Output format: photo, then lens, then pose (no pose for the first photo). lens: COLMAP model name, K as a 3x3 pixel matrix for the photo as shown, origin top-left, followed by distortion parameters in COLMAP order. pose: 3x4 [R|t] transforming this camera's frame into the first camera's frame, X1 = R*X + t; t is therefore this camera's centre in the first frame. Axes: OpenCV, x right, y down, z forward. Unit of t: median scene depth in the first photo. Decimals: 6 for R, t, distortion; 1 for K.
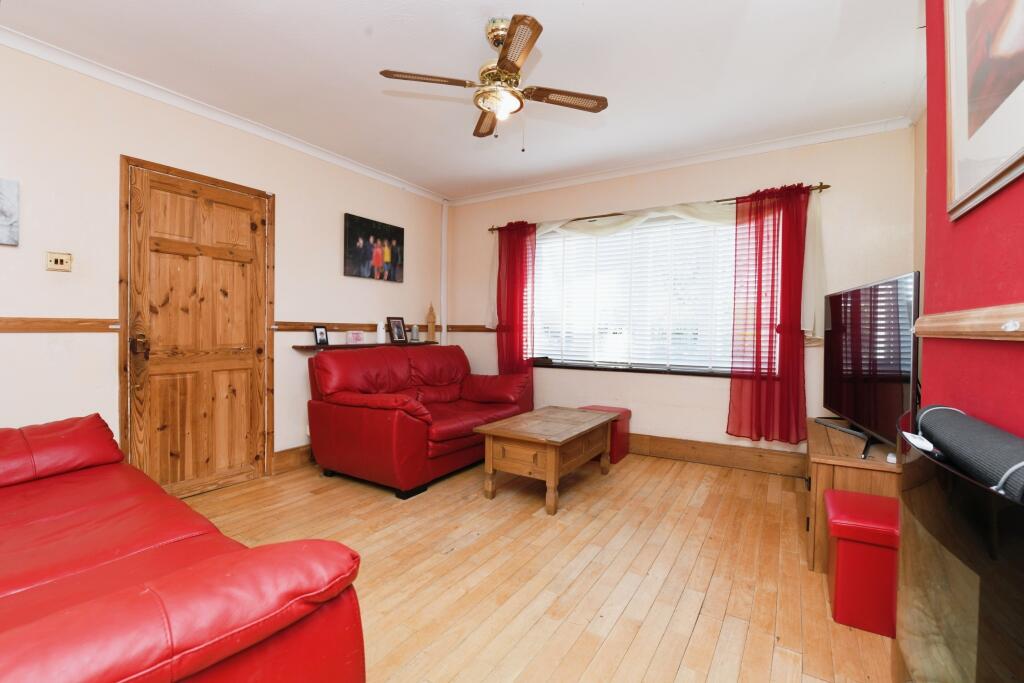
lens RADIAL K [[447.5, 0, 514.6], [0, 447.5, 337.5], [0, 0, 1]] dist [-0.001980, -0.000412]
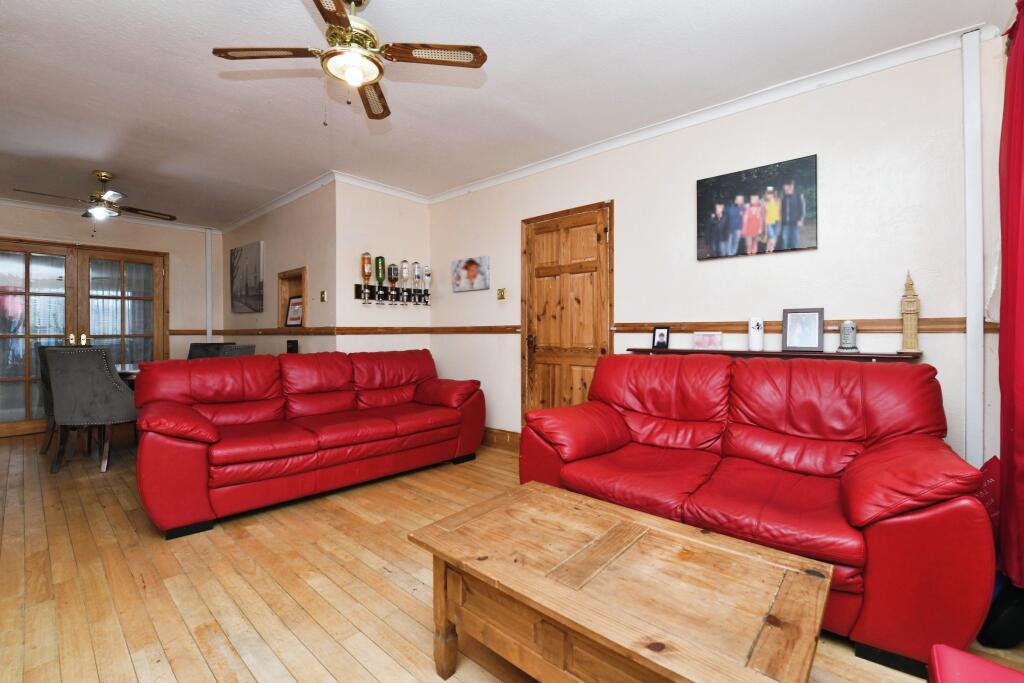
lens RADIAL K [[429.5, 0, 520.3], [0, 429.5, 331.4], [0, 0, 1]] dist [-0.018632, -0.000920]
pose [[-0.139807, -0.006133, -0.990160, 0.470223], [-0.012390, 0.999913, -0.004444, -0.010401], [0.990101, 0.011647, -0.139871, 0.942410]]
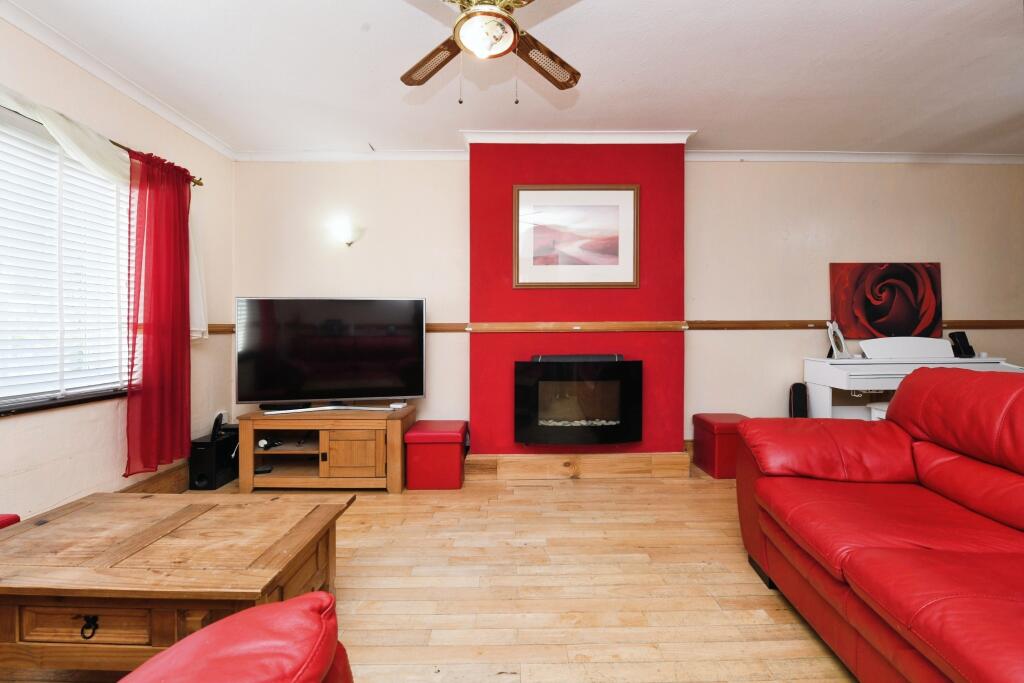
lens RADIAL K [[429.5, 0, 516.2], [0, 429.5, 337.0], [0, 0, 1]] dist [-0.018632, -0.000920]
pose [[-0.540728, -0.014848, 0.841067, -0.445172], [0.015689, 0.999492, 0.027731, -0.015636], [-0.841051, 0.028191, -0.540220, 0.887904]]
